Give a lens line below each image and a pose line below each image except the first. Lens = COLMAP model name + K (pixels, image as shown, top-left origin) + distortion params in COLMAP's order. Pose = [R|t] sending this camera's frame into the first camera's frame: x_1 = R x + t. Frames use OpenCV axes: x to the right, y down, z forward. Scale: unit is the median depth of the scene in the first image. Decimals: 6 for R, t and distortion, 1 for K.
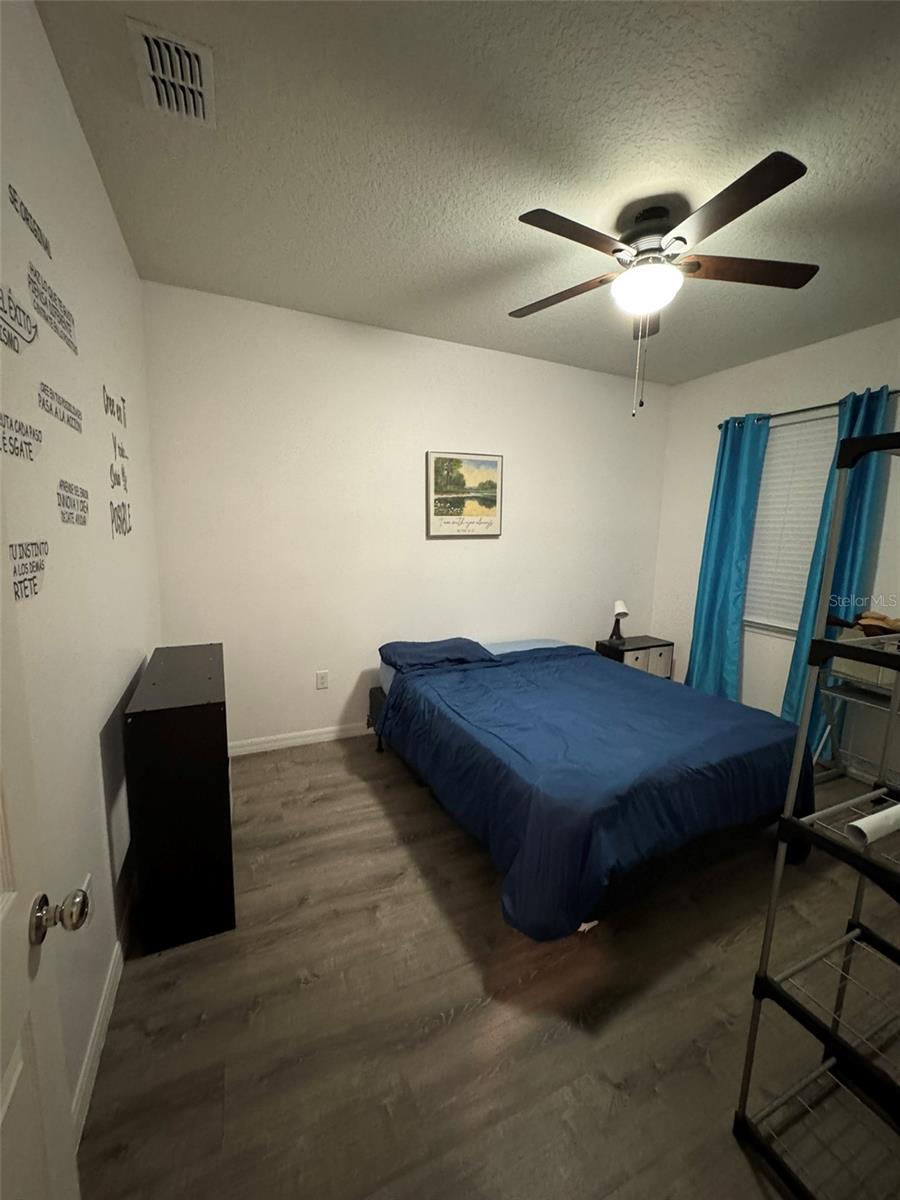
lens RADIAL K [[475.8, 0, 450.3], [0, 475.8, 600.4], [0, 0, 1]] dist [-0.002733, 0.000291]
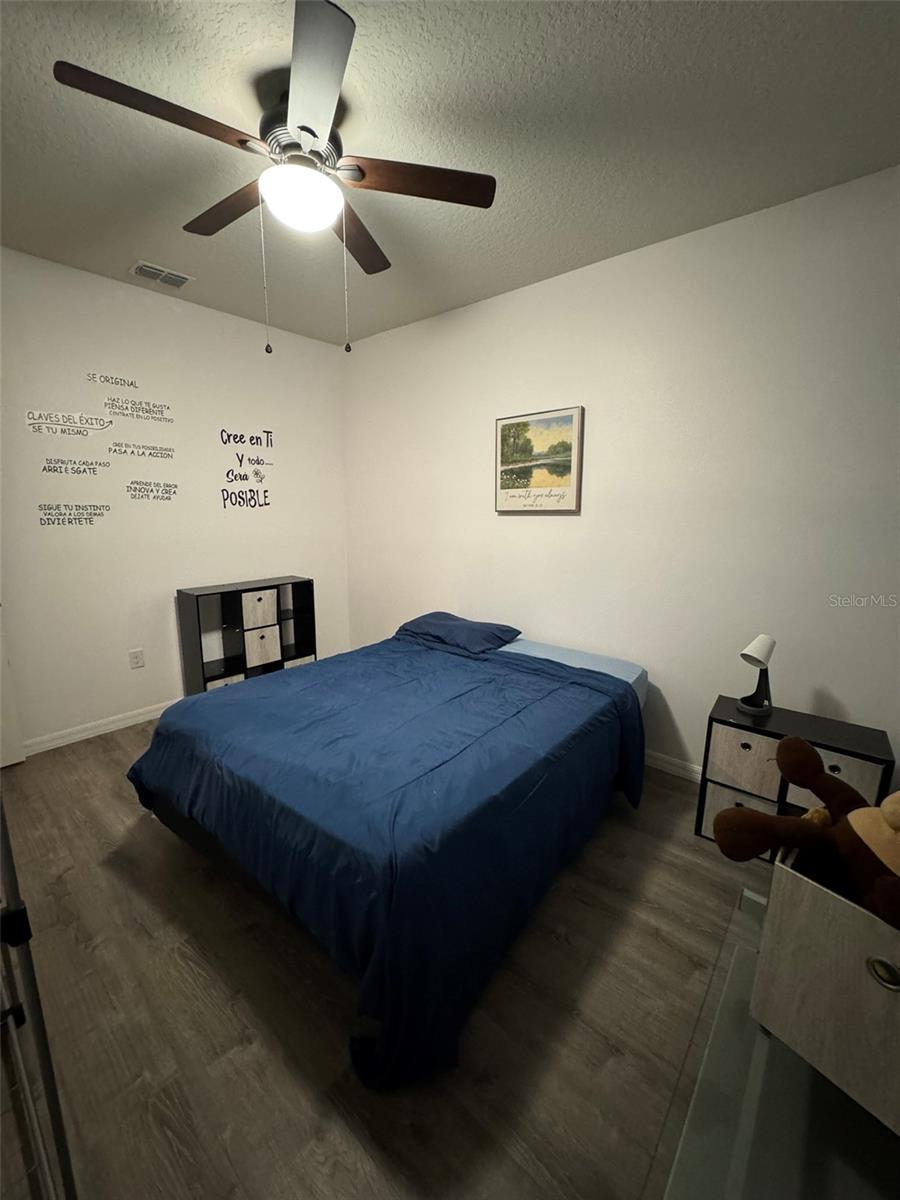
lens RADIAL K [[475.8, 0, 452.7], [0, 475.8, 599.2], [0, 0, 1]] dist [-0.002733, 0.000291]
pose [[0.426306, 0.153355, -0.891485, 0.771681], [-0.141917, 0.984659, 0.101519, -0.048030], [0.893377, 0.083239, 0.441530, 0.519433]]
